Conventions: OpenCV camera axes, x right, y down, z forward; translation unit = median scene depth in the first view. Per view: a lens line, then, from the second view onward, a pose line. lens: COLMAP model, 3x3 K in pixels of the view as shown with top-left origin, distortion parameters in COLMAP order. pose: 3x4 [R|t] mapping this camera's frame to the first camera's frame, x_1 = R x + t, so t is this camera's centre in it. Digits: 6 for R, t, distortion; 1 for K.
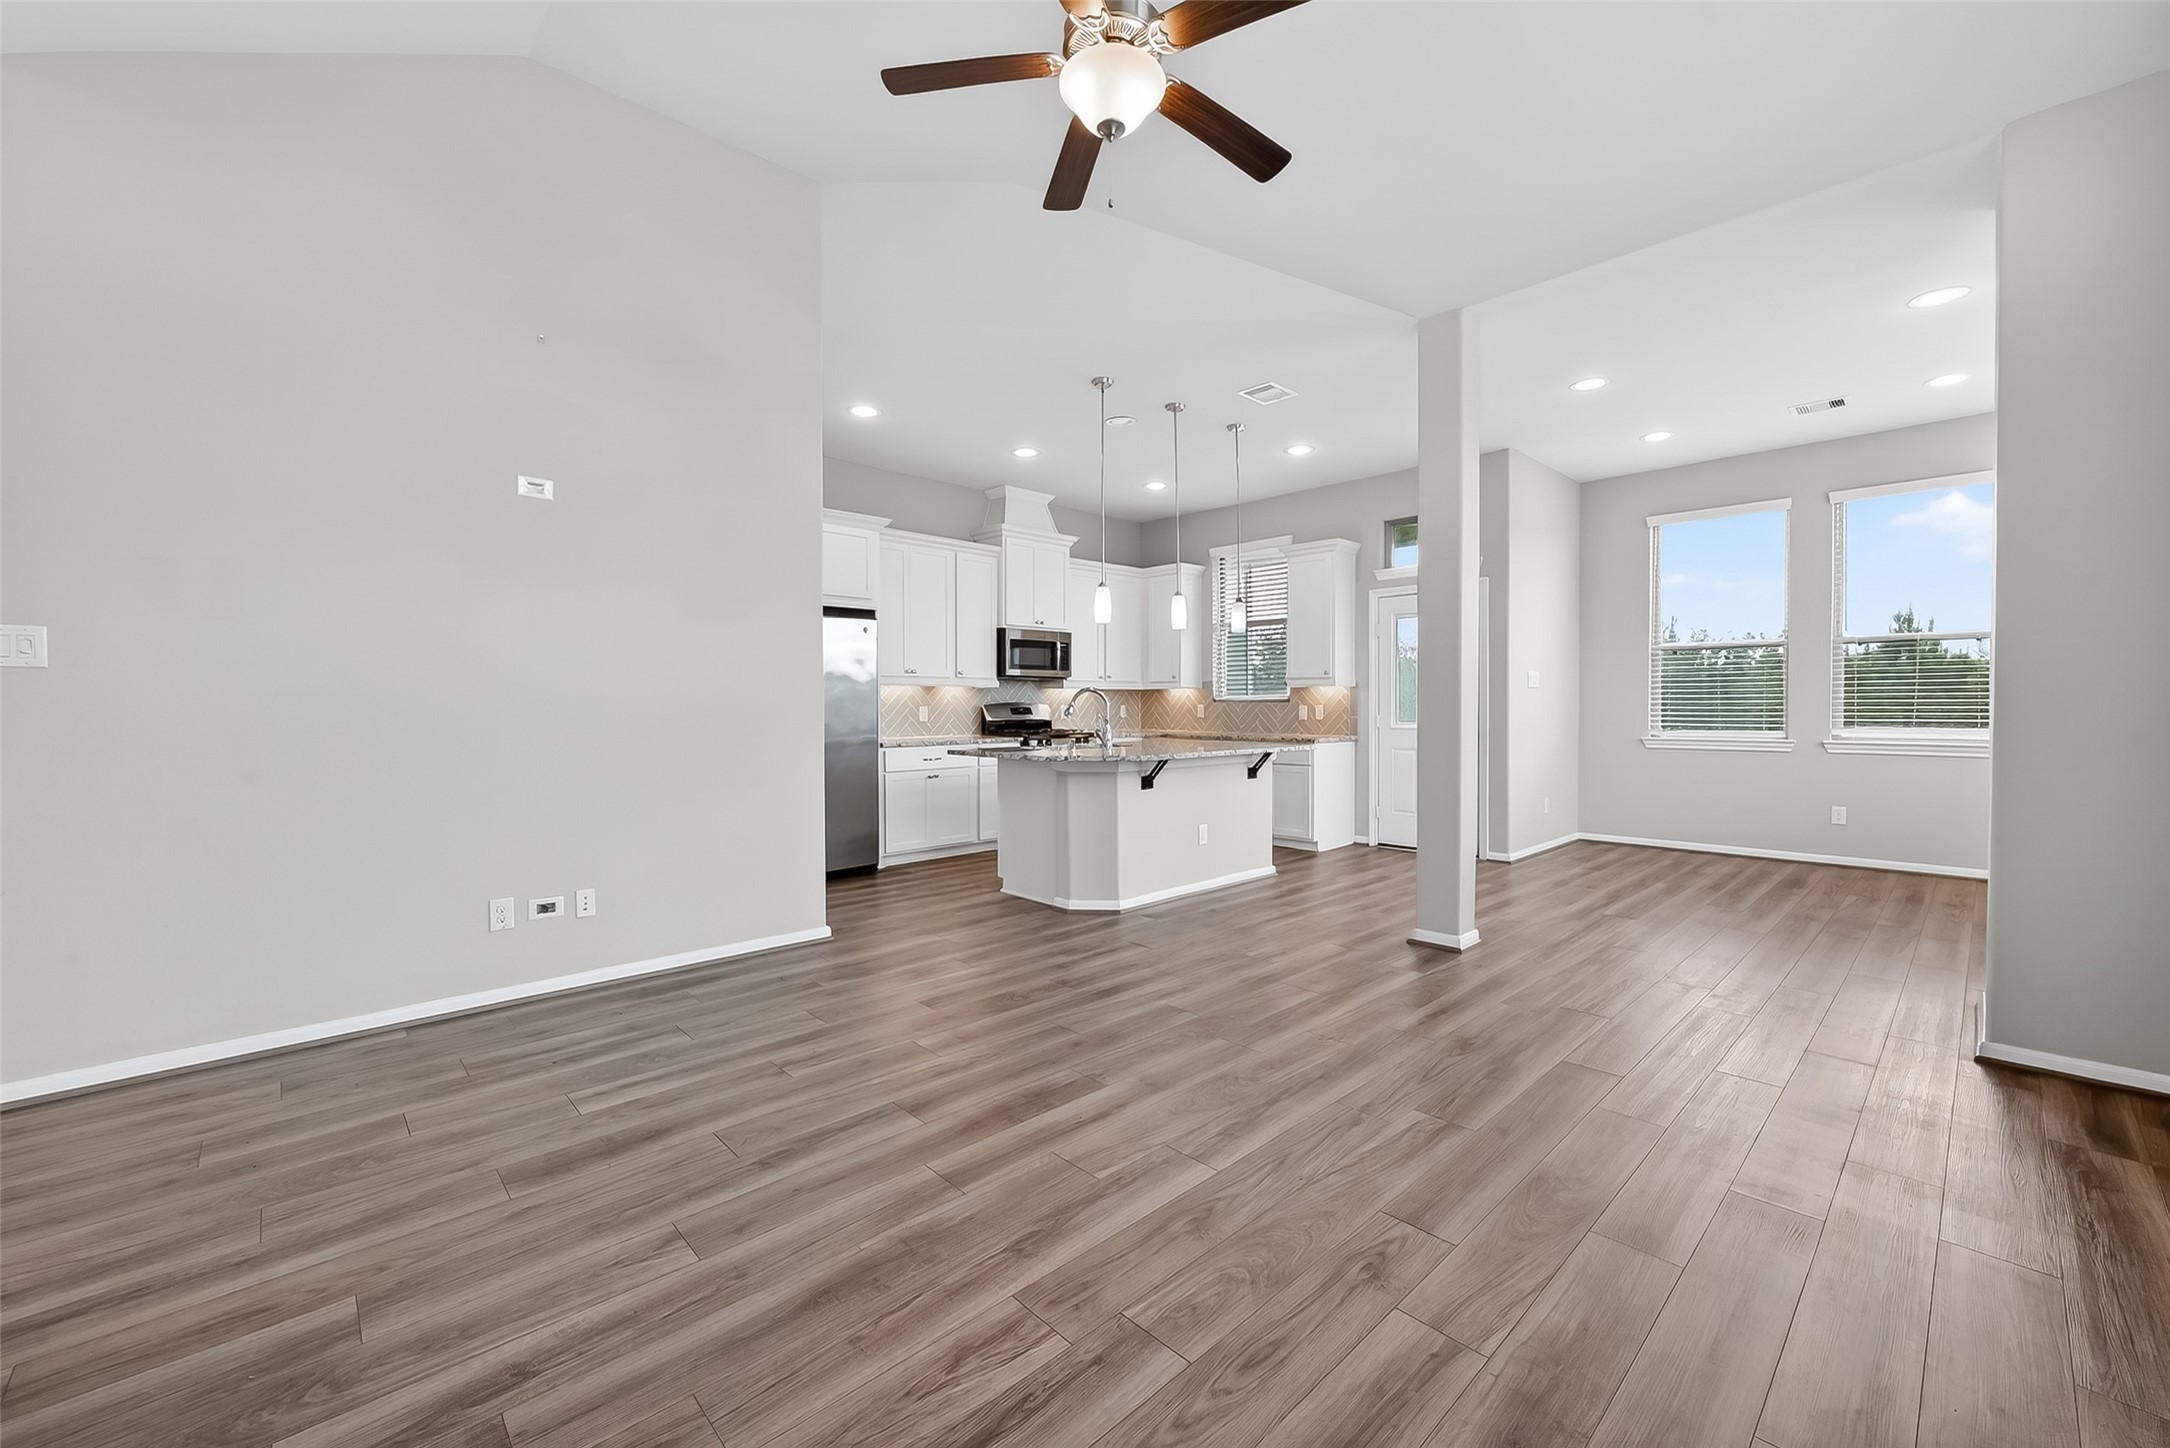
lens RADIAL K [[857.4, 0, 1085.3], [0, 857.4, 708.2], [0, 0, 1]] dist [0.000801, 0.000432]
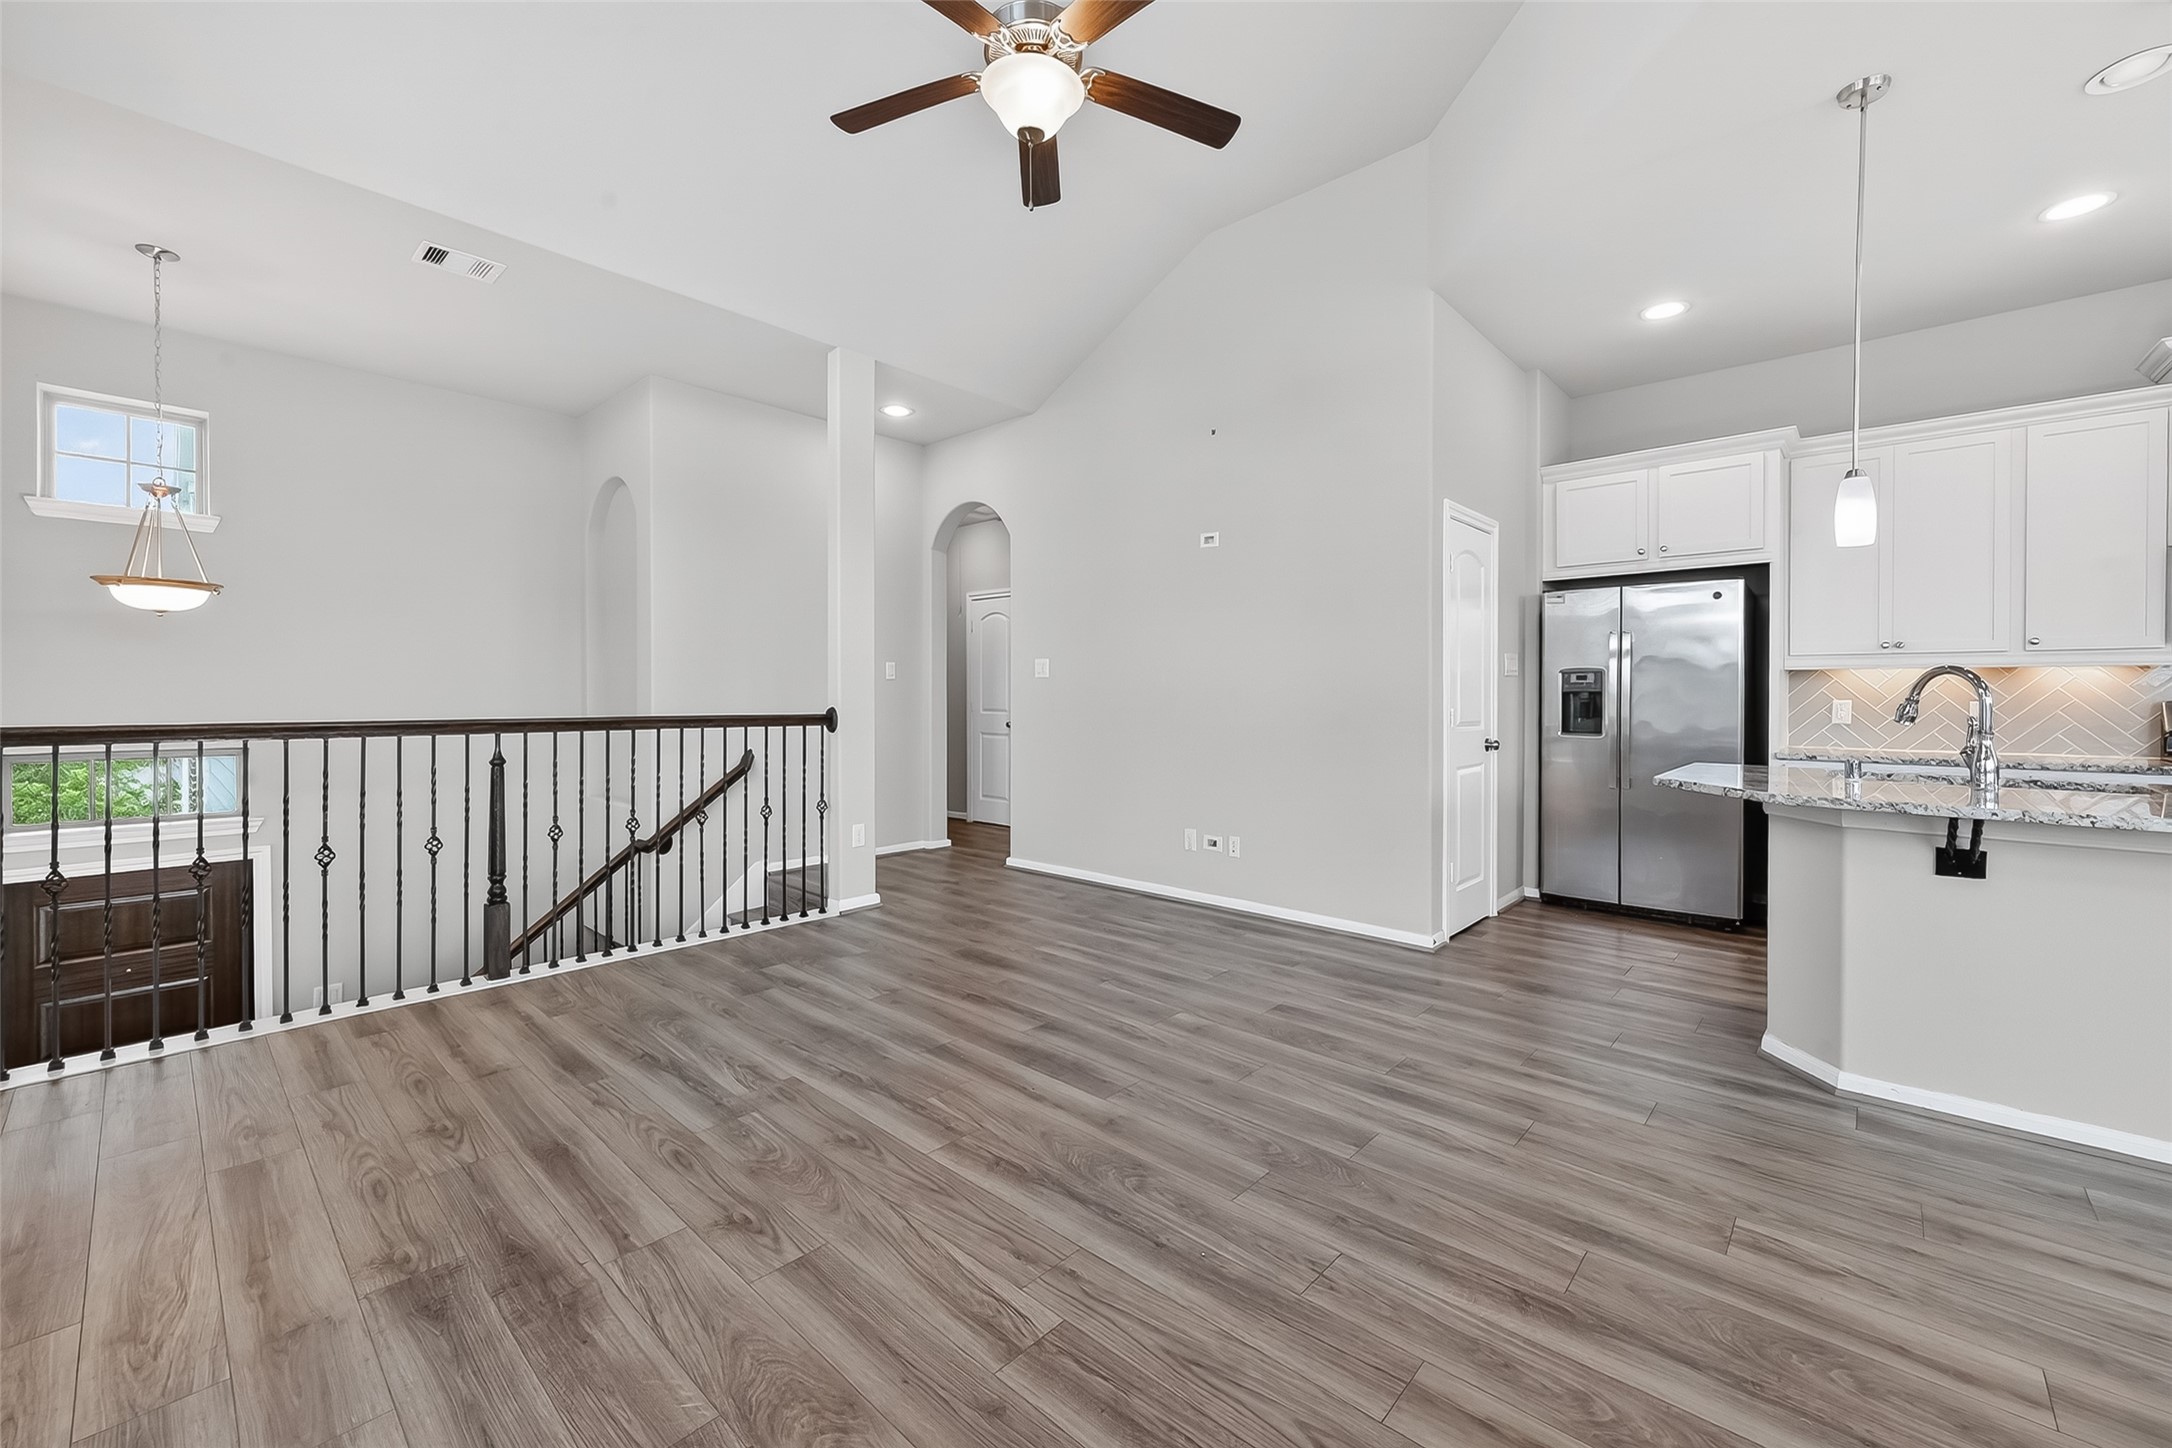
lens RADIAL K [[858.2, 0, 1086.3], [0, 858.2, 708.2], [0, 0, 1]] dist [0.000801, 0.000432]
pose [[0.077010, 0.016191, -0.996899, 1.060063], [-0.006468, 0.999855, 0.015739, -0.007776], [0.997009, 0.005235, 0.077104, 0.995139]]
